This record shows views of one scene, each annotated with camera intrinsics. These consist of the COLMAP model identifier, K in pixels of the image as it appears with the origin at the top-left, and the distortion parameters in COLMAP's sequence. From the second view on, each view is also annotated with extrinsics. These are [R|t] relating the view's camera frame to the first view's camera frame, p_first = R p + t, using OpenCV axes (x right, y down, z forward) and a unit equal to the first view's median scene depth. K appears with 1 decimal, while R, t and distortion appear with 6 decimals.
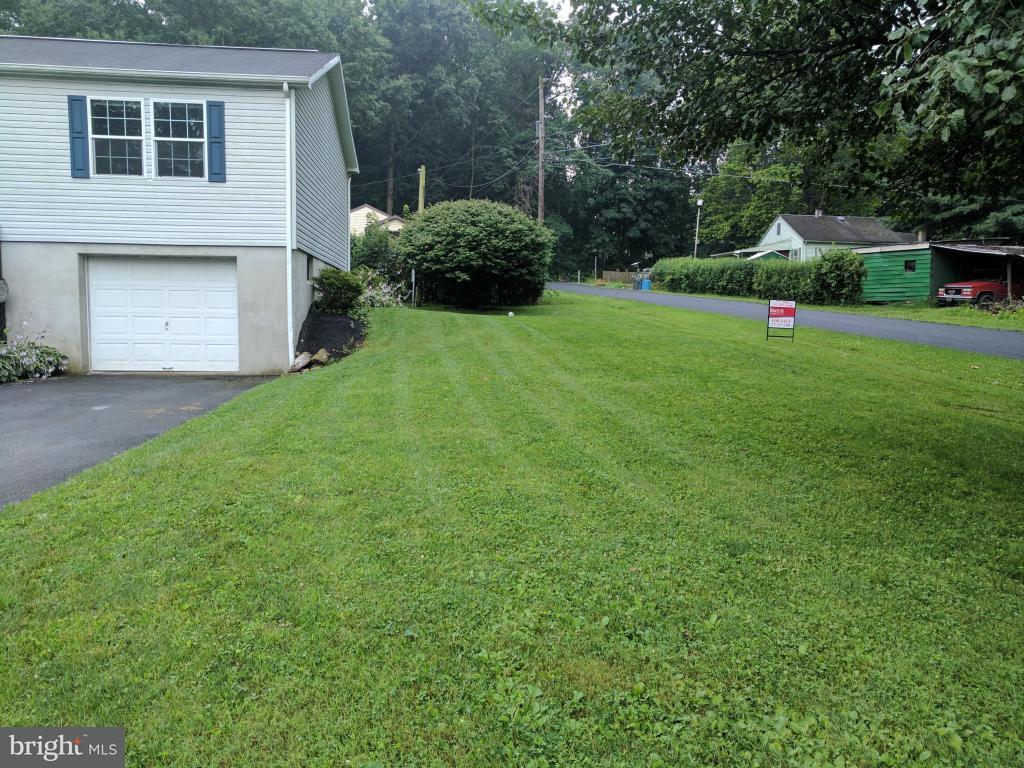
lens RADIAL K [[784.3, 0, 512.0], [0, 784.3, 384.0], [0, 0, 1]] dist [0.013742, 0.000945]
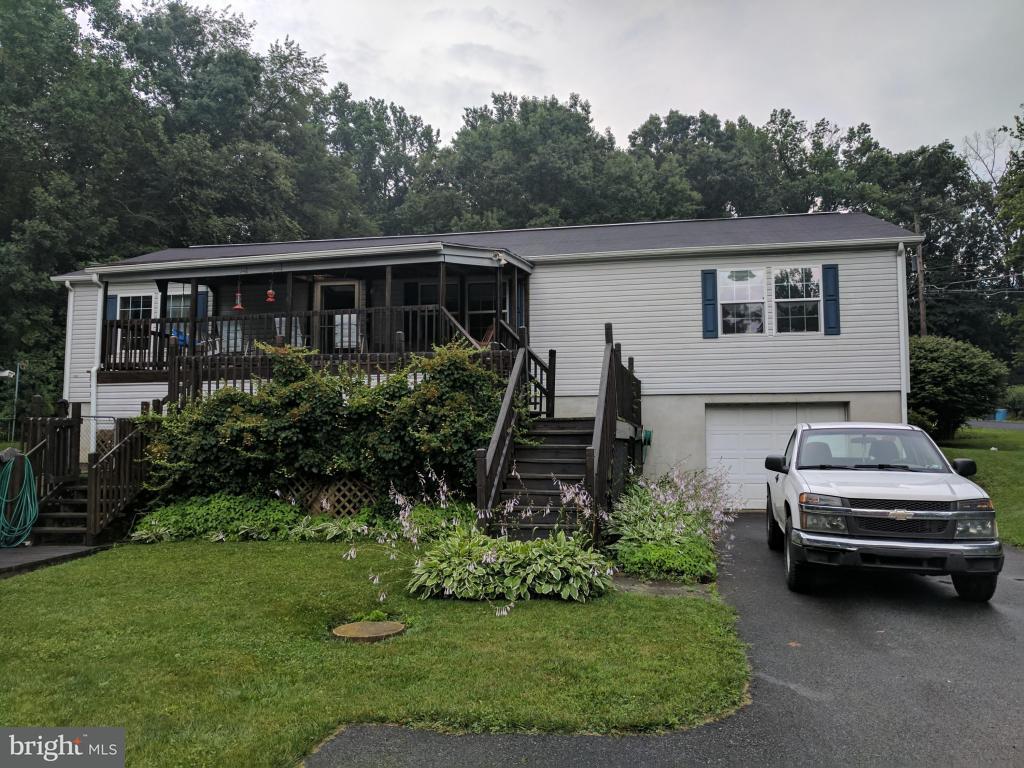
lens RADIAL K [[784.3, 0, 512.0], [0, 784.3, 384.0], [0, 0, 1]] dist [0.013742, 0.000945]
pose [[0.963804, -0.037551, -0.263956, -0.518898], [-0.008172, 0.985406, -0.170025, 0.000733], [0.266488, 0.166027, 0.949431, -0.147619]]
